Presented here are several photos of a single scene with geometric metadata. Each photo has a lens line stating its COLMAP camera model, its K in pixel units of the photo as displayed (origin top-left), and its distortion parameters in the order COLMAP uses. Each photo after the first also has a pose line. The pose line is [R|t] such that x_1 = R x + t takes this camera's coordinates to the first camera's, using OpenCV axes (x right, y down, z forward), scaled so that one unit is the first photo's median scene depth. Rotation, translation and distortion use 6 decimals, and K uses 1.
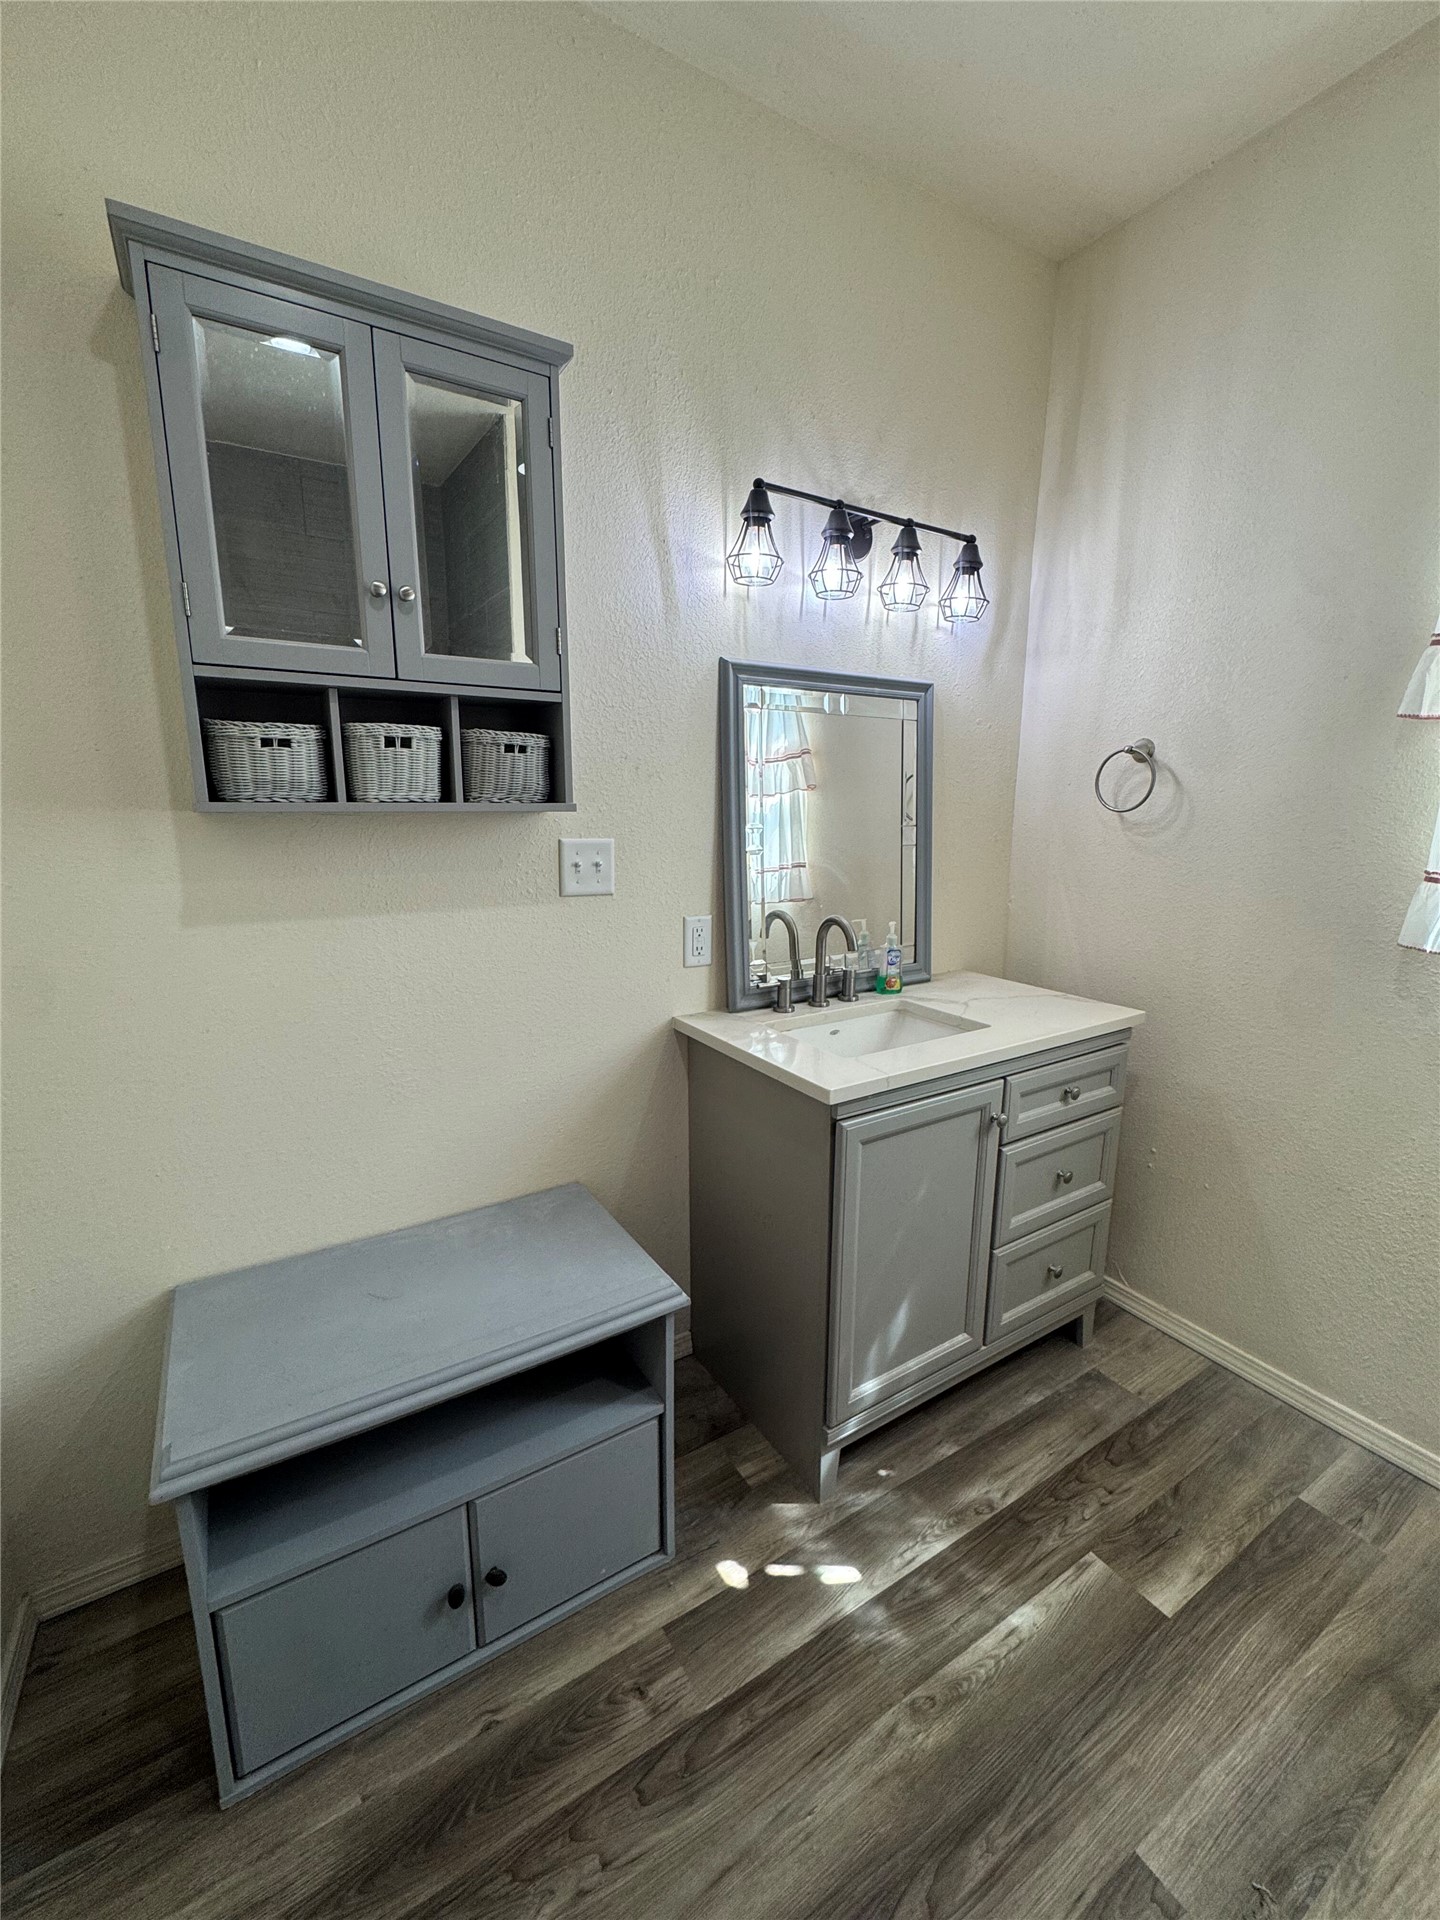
lens RADIAL K [[785.8, 0, 720.0], [0, 785.8, 960.0], [0, 0, 1]] dist [0.001896, -0.000273]
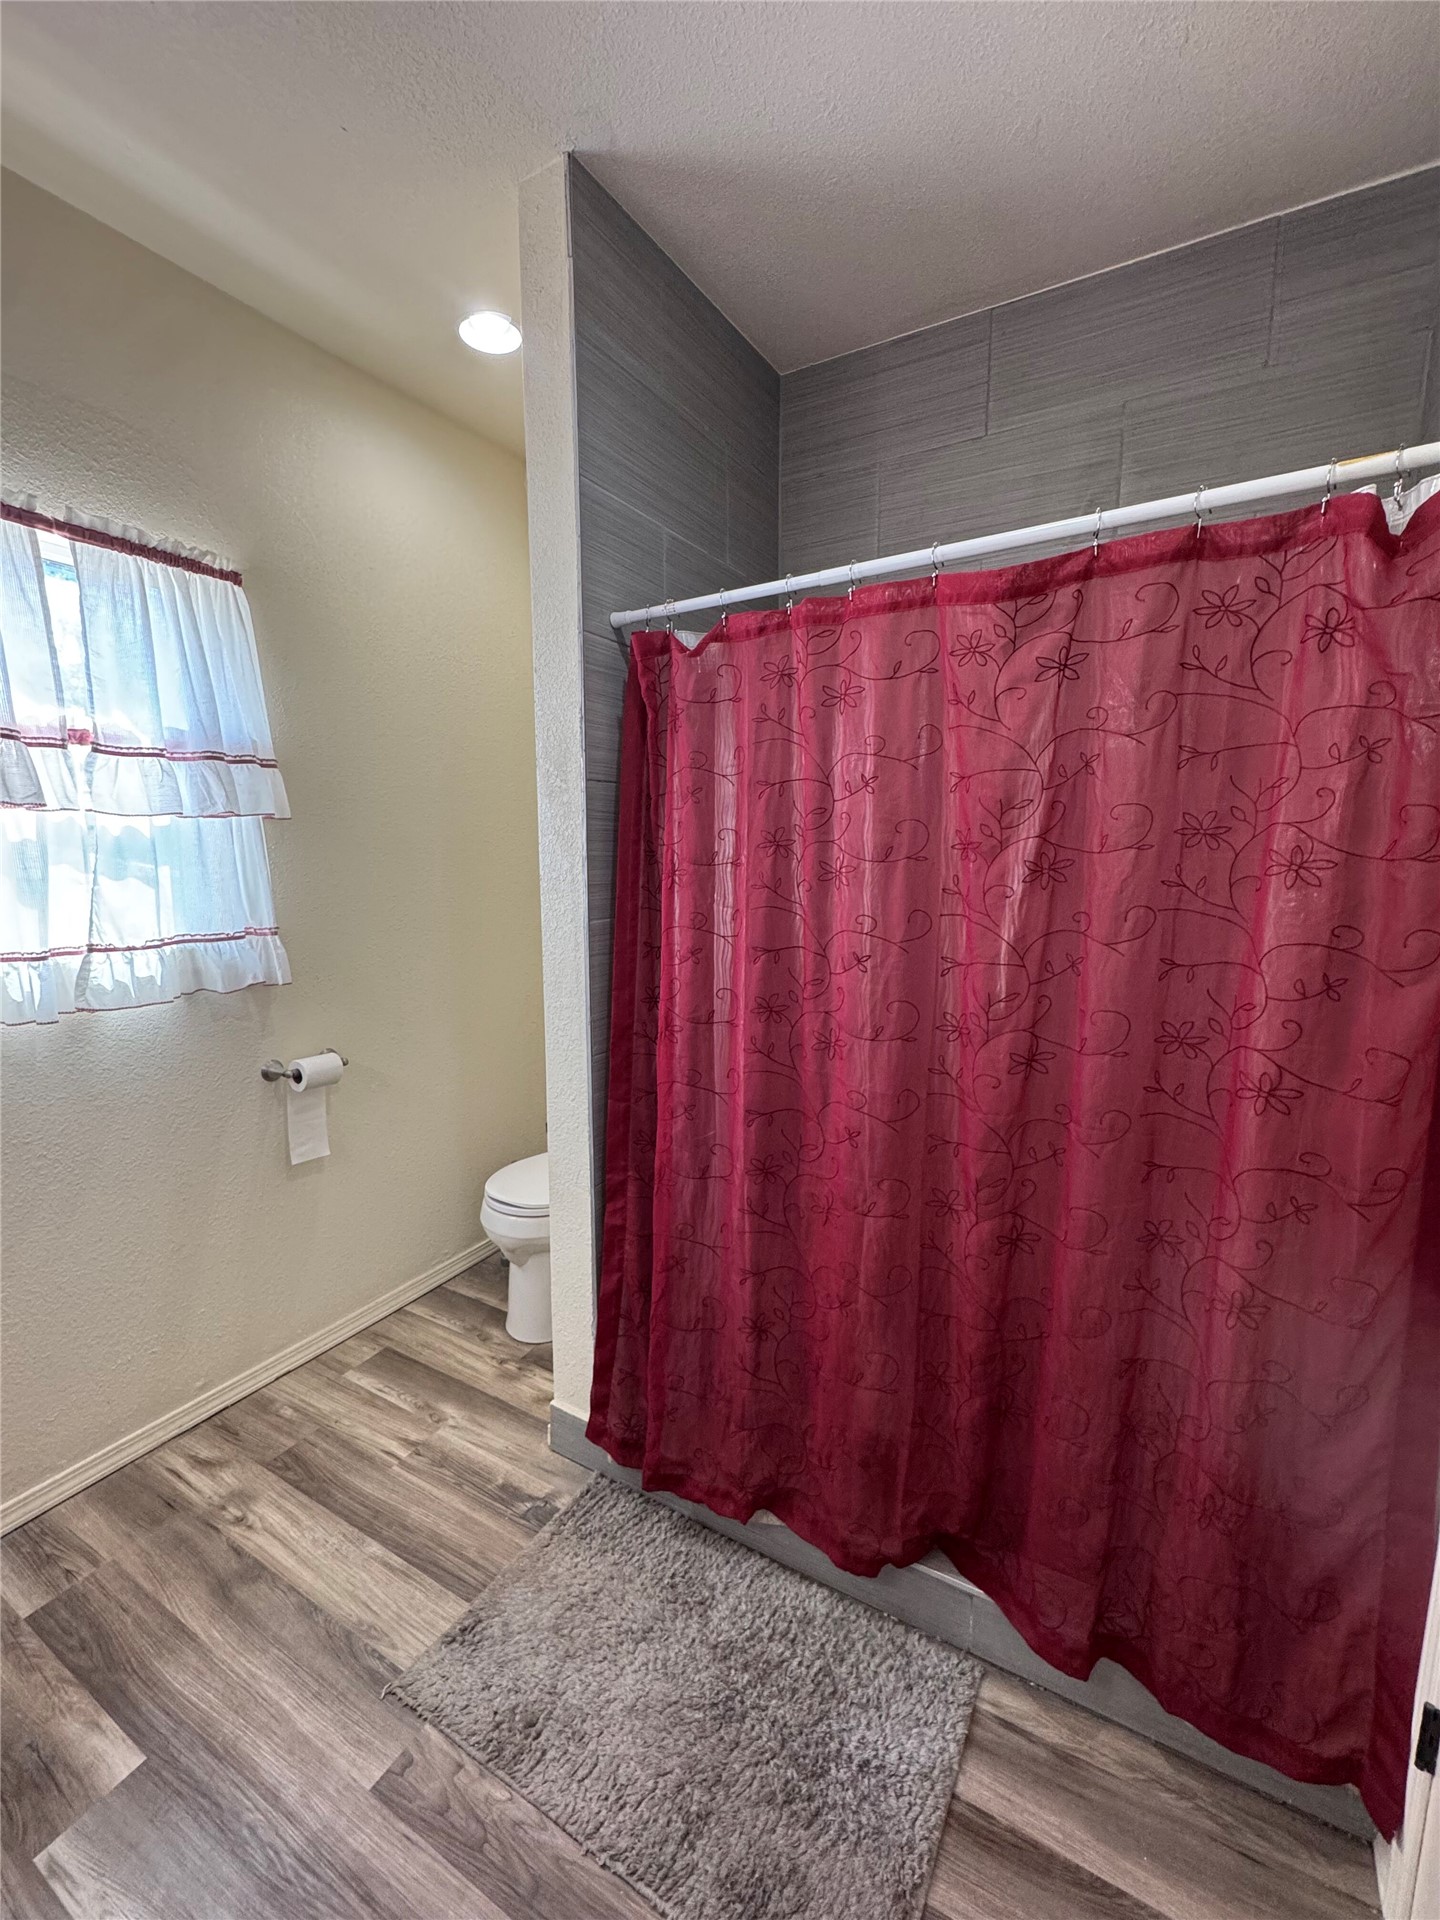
lens RADIAL K [[785.8, 0, 720.0], [0, 785.8, 960.0], [0, 0, 1]] dist [0.001896, -0.000273]
pose [[-0.478515, -0.121134, 0.869684, -0.455399], [0.164587, 0.960511, 0.224343, -0.172181], [-0.862516, 0.250490, -0.439682, 0.591515]]
